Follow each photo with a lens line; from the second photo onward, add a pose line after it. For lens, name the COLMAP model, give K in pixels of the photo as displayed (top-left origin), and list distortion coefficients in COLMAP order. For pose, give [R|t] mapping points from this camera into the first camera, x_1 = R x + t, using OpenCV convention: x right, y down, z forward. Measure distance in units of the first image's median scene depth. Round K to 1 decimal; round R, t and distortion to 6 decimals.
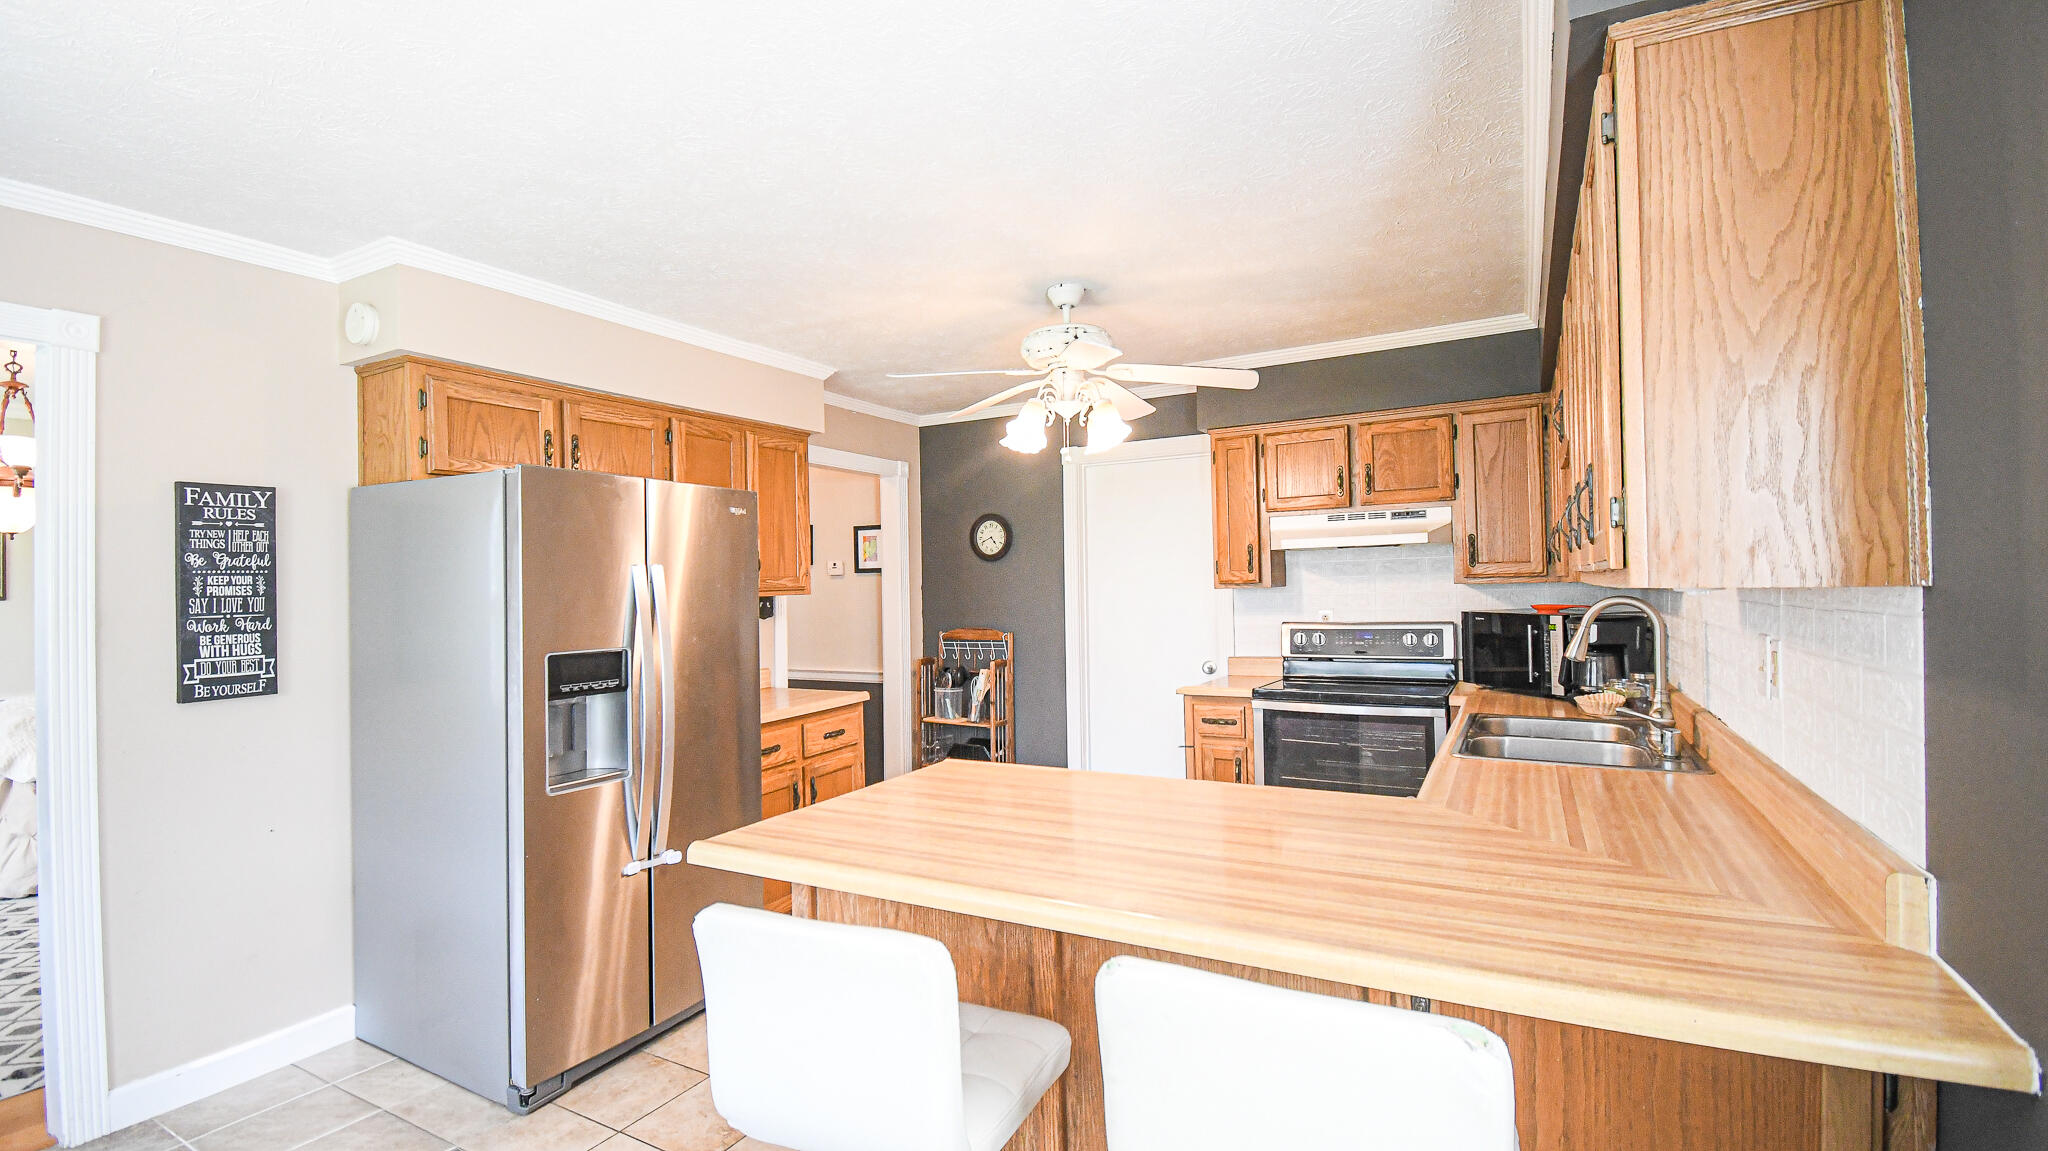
lens RADIAL K [[899.8, 0, 1011.3], [0, 899.8, 571.1], [0, 0, 1]] dist [0.022366, -0.025550]
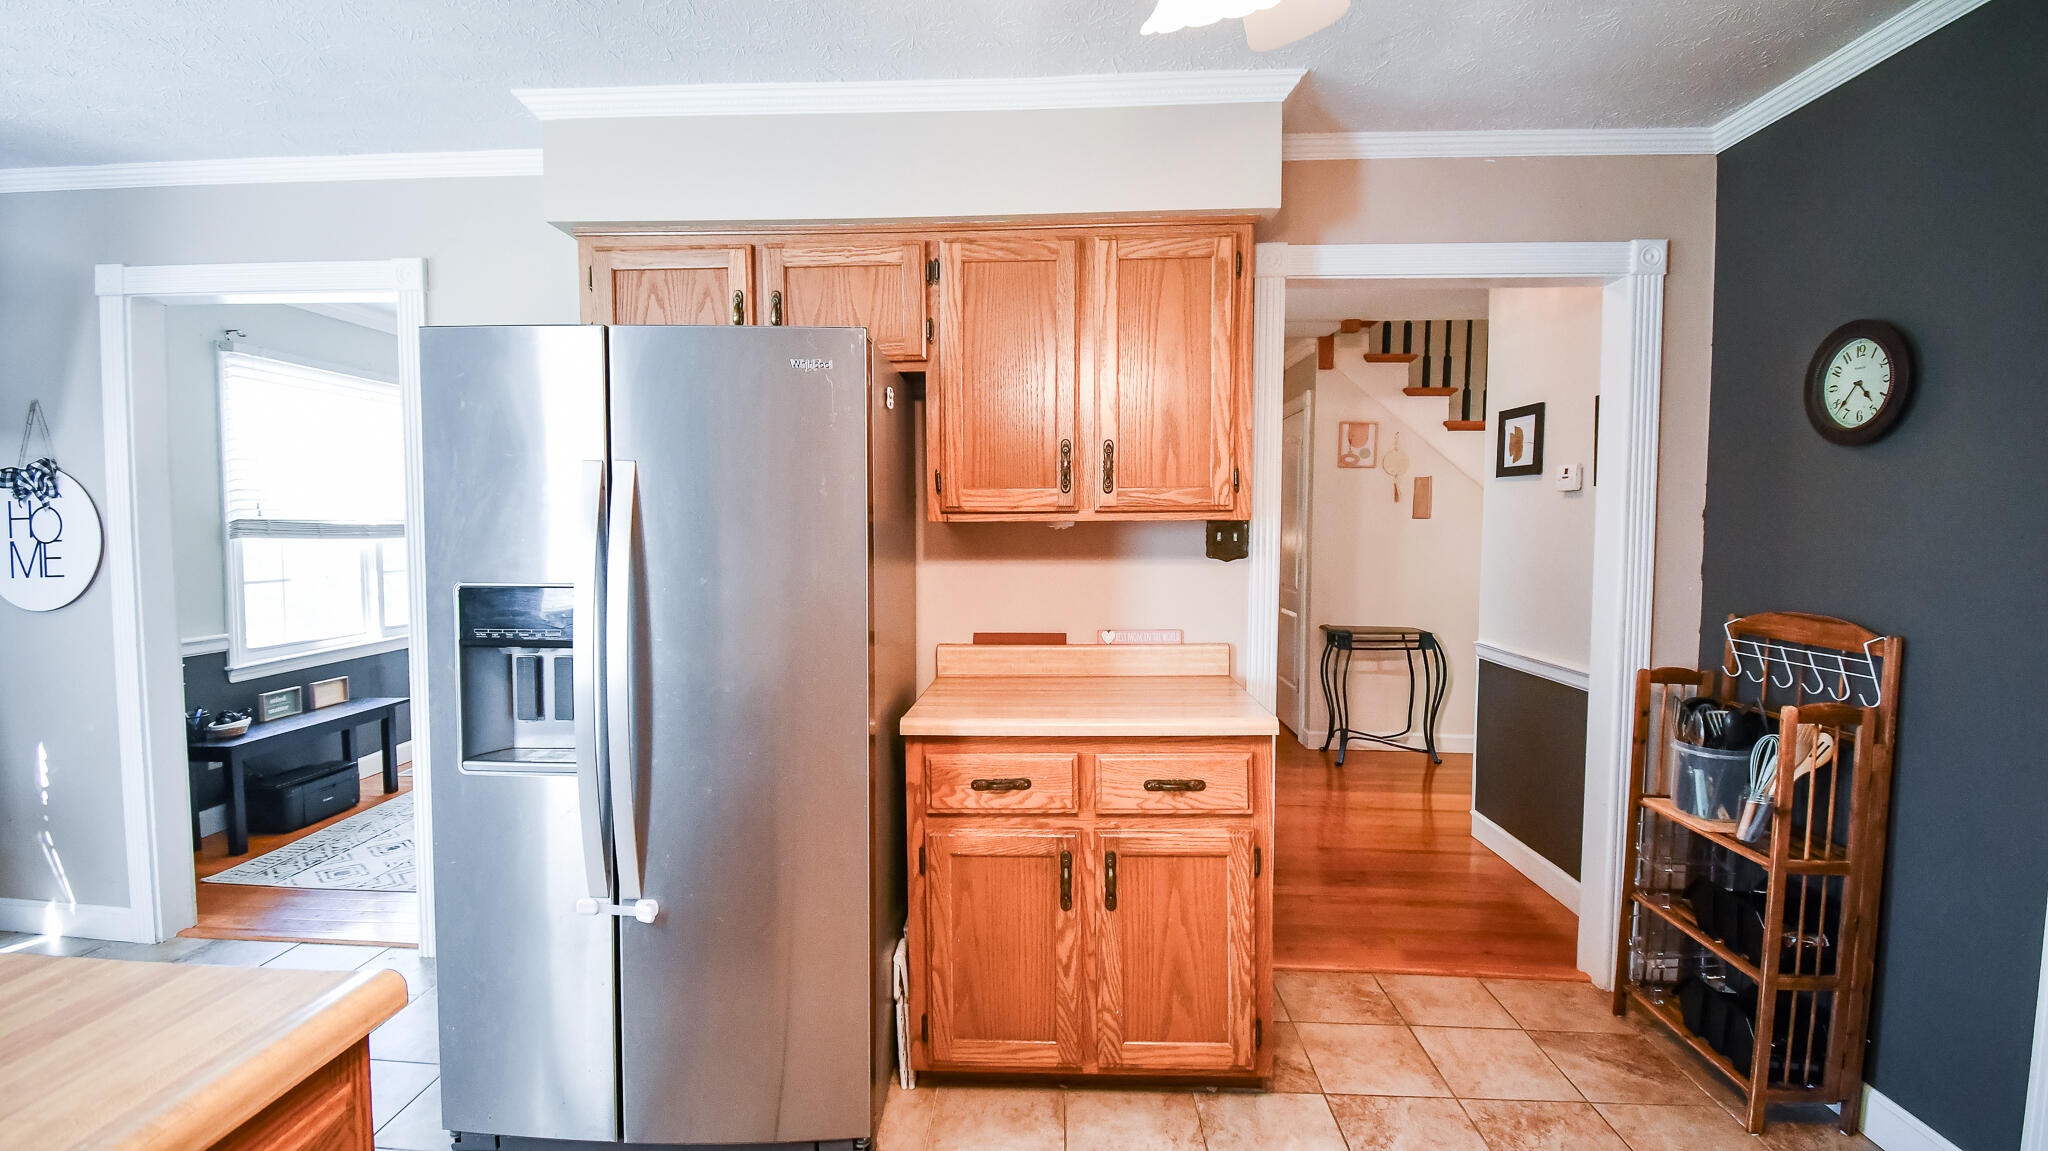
lens RADIAL K [[901.4, 0, 1020.9], [0, 901.4, 571.6], [0, 0, 1]] dist [0.023566, -0.024316]
pose [[0.450626, 0.059788, -0.890709, 0.203220], [0.001849, 0.997690, 0.067905, 0.019524], [0.892711, -0.032246, 0.449474, 0.629705]]
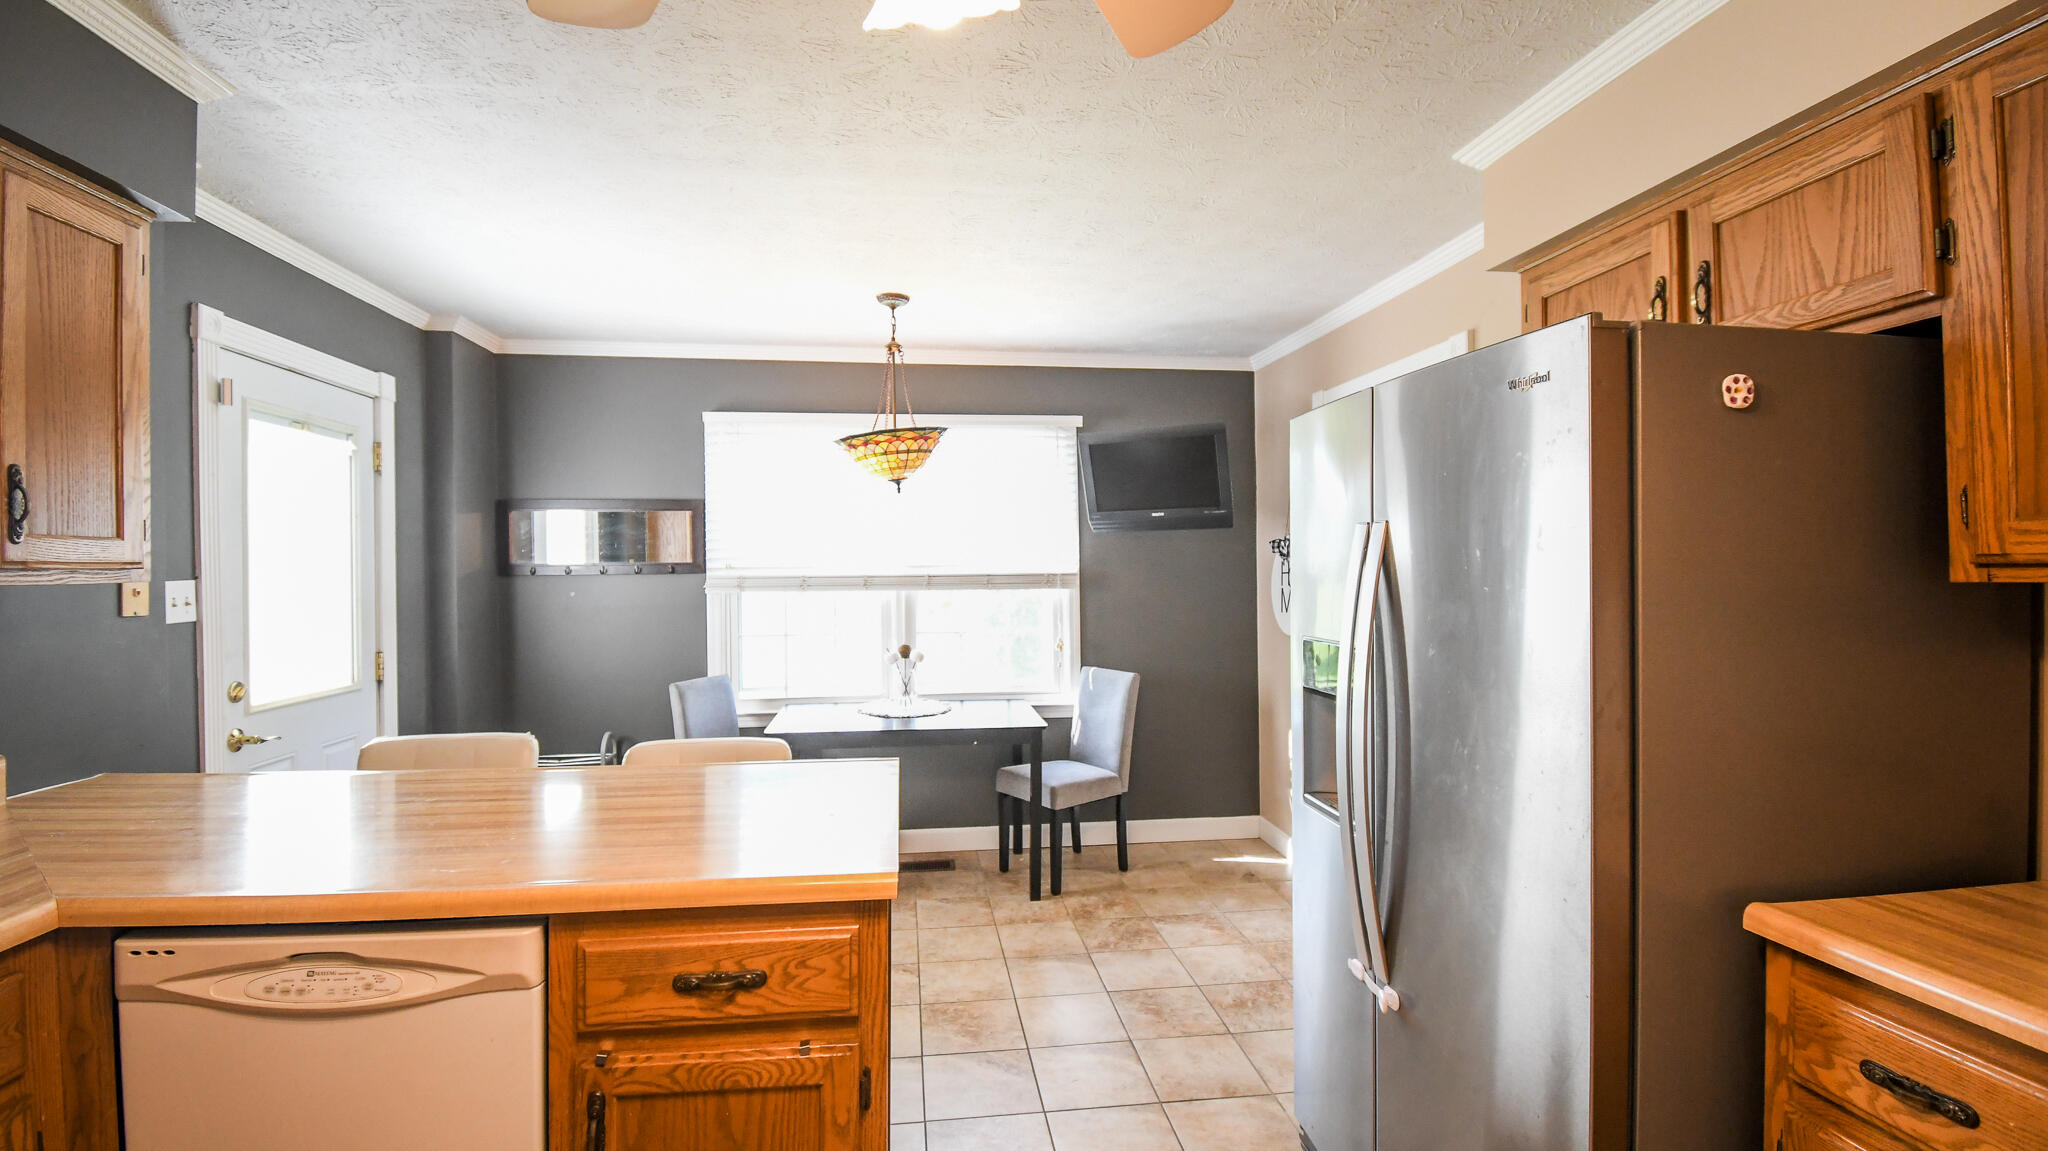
lens RADIAL K [[899.8, 0, 1011.3], [0, 899.8, 571.1], [0, 0, 1]] dist [0.022366, -0.025550]
pose [[-0.802878, 0.021337, -0.595762, 0.120147], [0.025470, 0.999675, 0.001479, 0.014155], [0.595599, -0.013986, -0.803160, 0.884140]]
